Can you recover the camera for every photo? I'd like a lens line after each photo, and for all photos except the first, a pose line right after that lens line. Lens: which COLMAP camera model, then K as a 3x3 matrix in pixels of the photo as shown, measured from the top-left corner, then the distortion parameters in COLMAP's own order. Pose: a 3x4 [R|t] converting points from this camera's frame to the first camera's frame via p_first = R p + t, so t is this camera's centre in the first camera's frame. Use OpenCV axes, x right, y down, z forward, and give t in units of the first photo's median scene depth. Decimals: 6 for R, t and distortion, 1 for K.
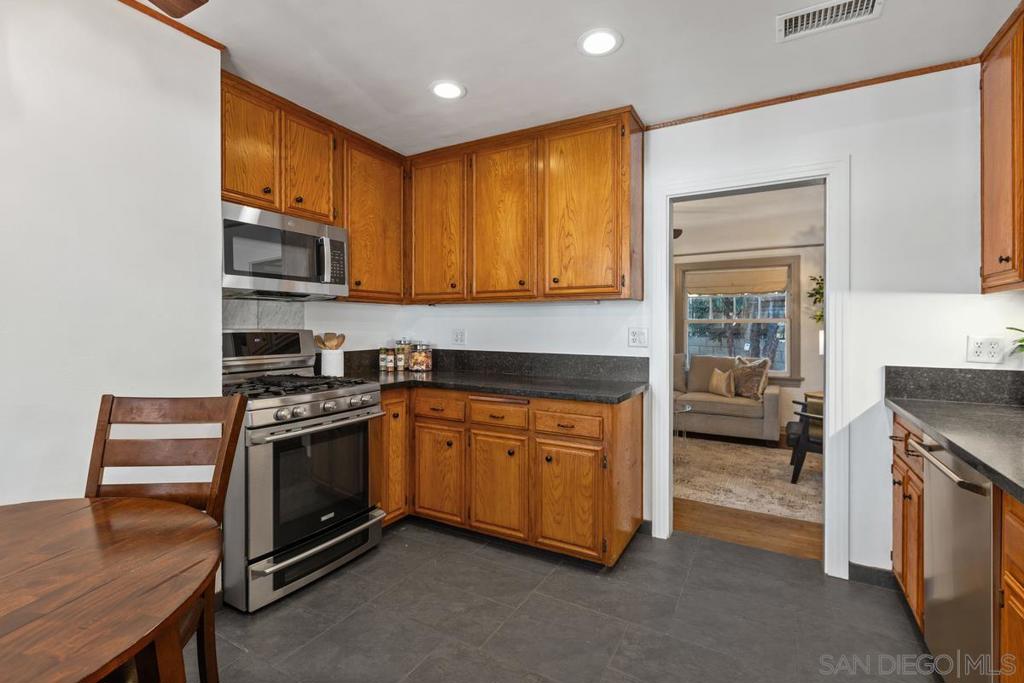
lens RADIAL K [[448.7, 0, 510.2], [0, 448.7, 321.2], [0, 0, 1]] dist [0.002073, 0.000171]
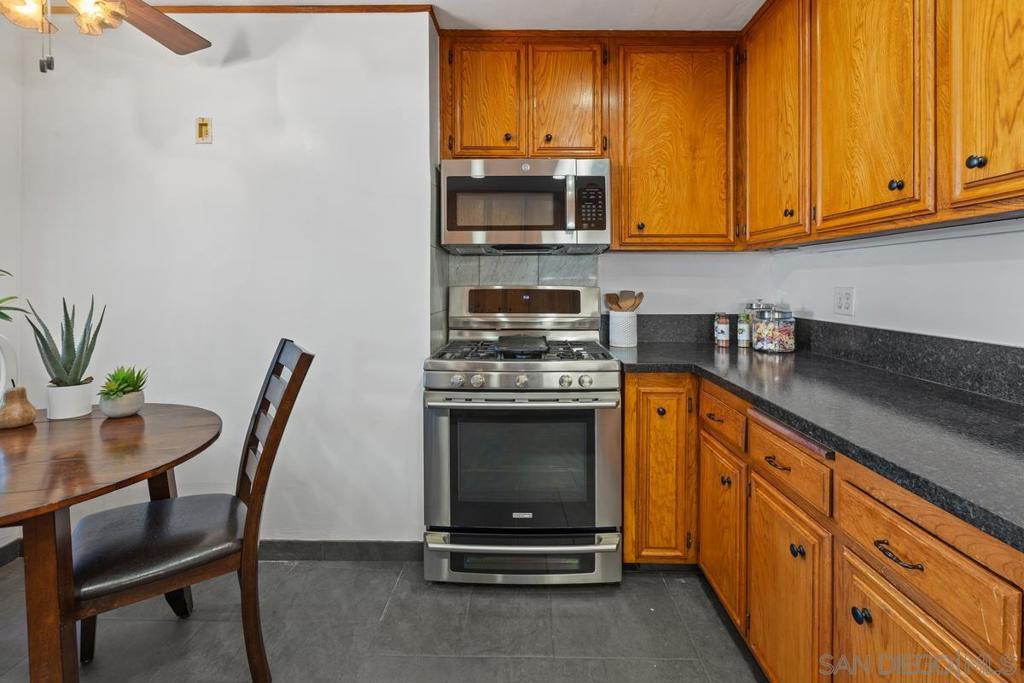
lens RADIAL K [[451.8, 0, 536.8], [0, 451.8, 282.6], [0, 0, 1]] dist [-0.001571, -0.000547]
pose [[0.499787, -0.002658, -0.866144, 0.243845], [0.009769, 0.999949, 0.002568, 0.007727], [0.866093, -0.009745, 0.499788, 0.470478]]
